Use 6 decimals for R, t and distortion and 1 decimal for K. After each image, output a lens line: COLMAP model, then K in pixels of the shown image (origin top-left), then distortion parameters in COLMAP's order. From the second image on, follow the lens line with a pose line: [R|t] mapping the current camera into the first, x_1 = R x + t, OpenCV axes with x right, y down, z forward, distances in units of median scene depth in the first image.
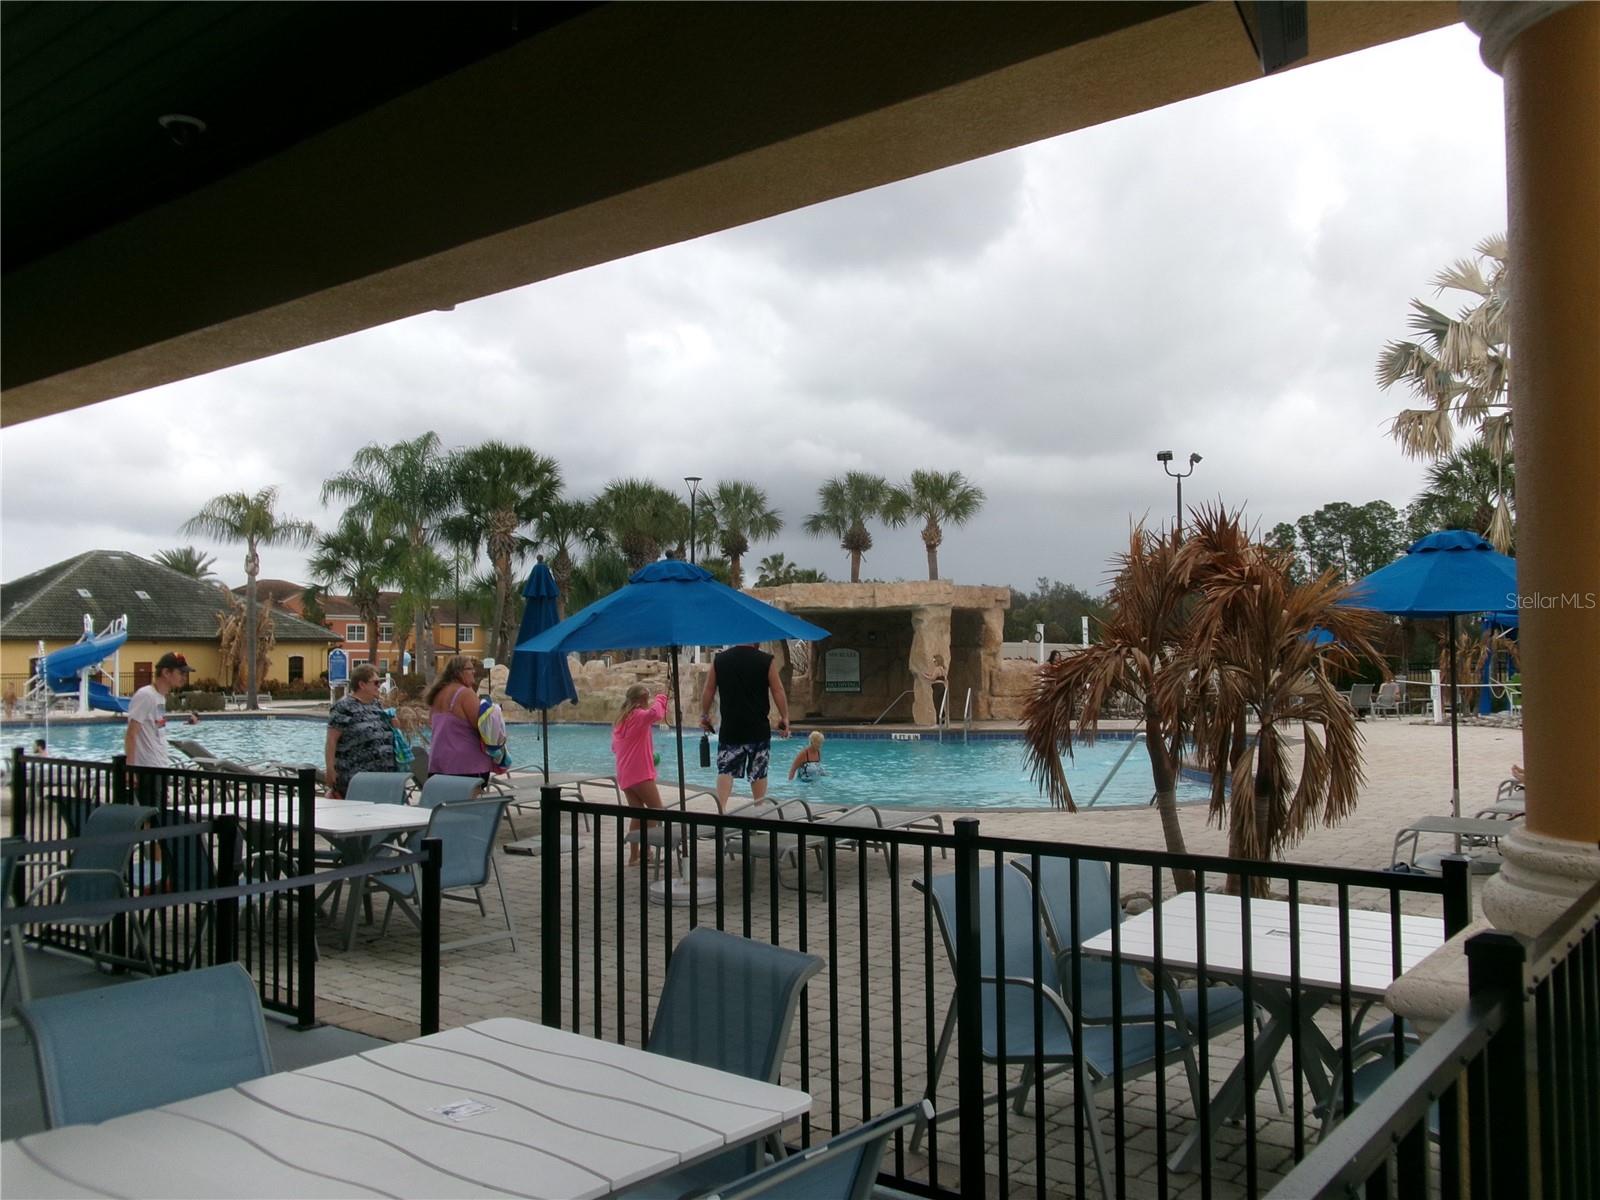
lens RADIAL K [[1320.5, 0, 811.4], [0, 1320.5, 601.1], [0, 0, 1]] dist [-0.008884, -0.006798]
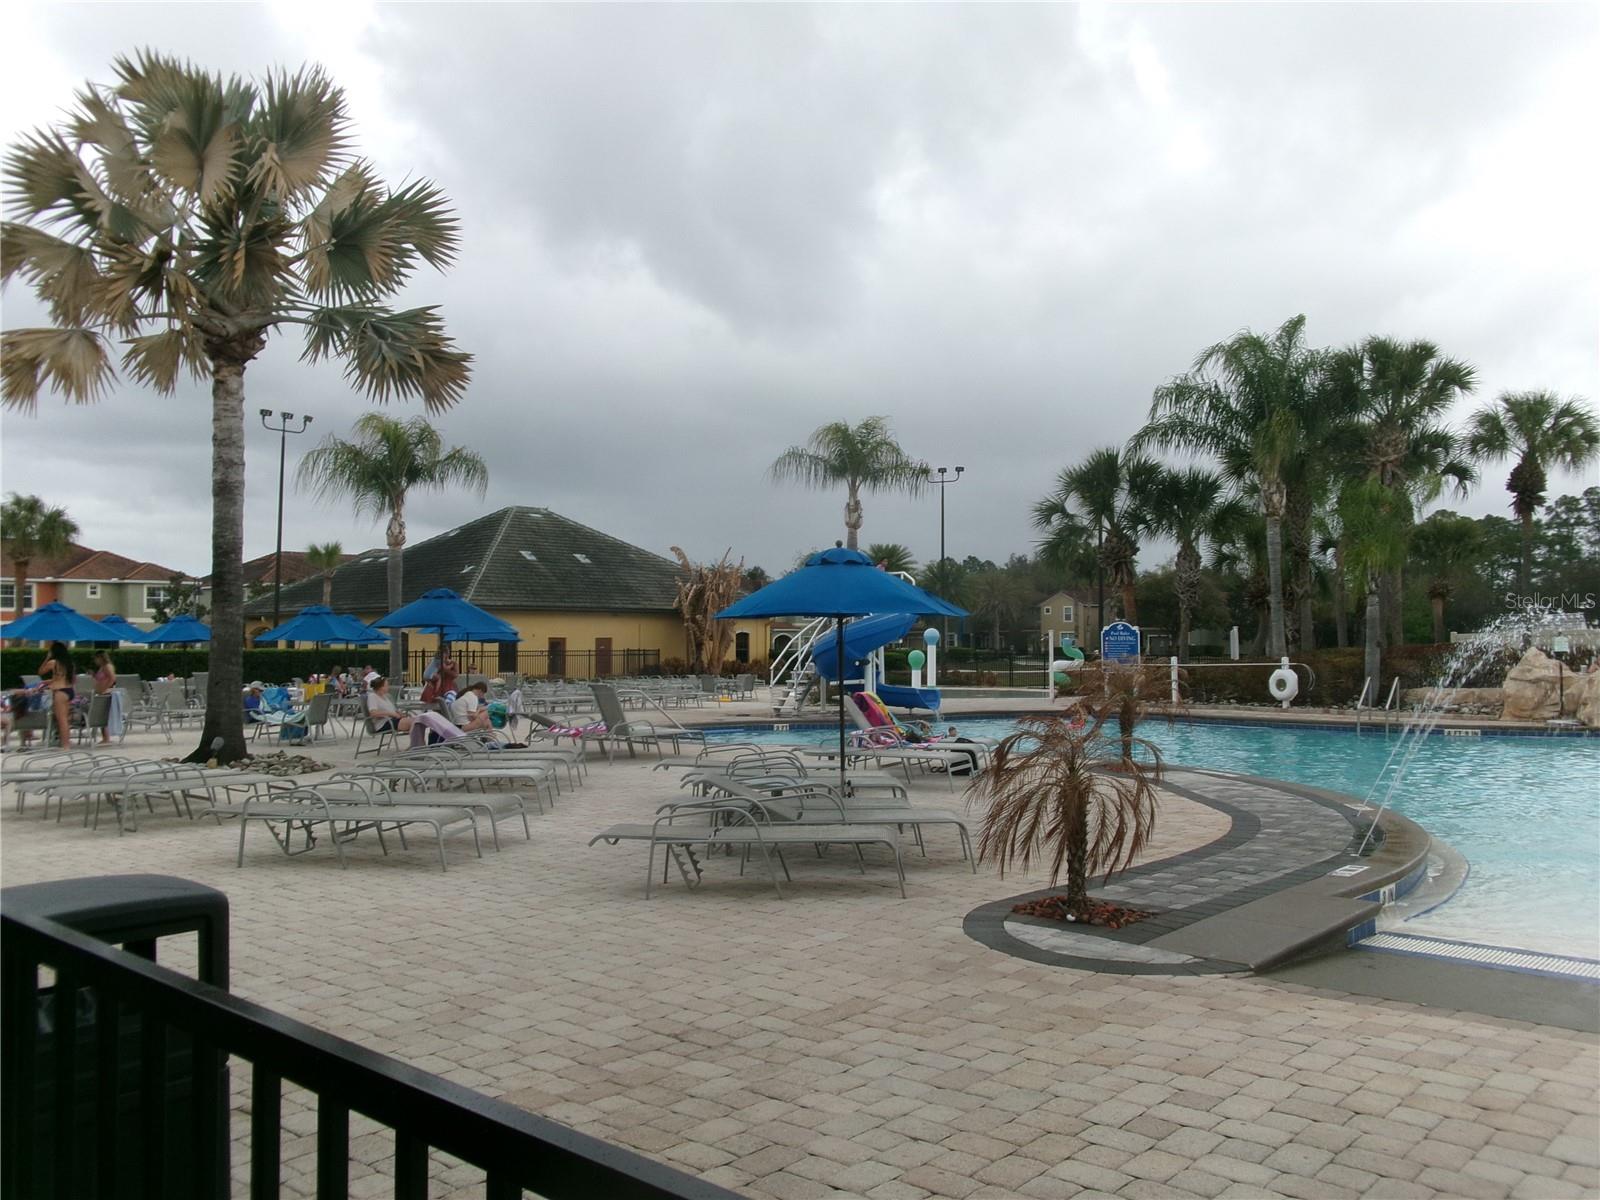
lens RADIAL K [[1320.5, 0, 811.4], [0, 1320.5, 601.1], [0, 0, 1]] dist [-0.008884, -0.006798]
pose [[0.998406, 0.005930, -0.056136, -0.322022], [-0.005100, 0.999876, 0.014921, 0.009450], [0.056217, -0.014611, 0.998312, 0.169035]]
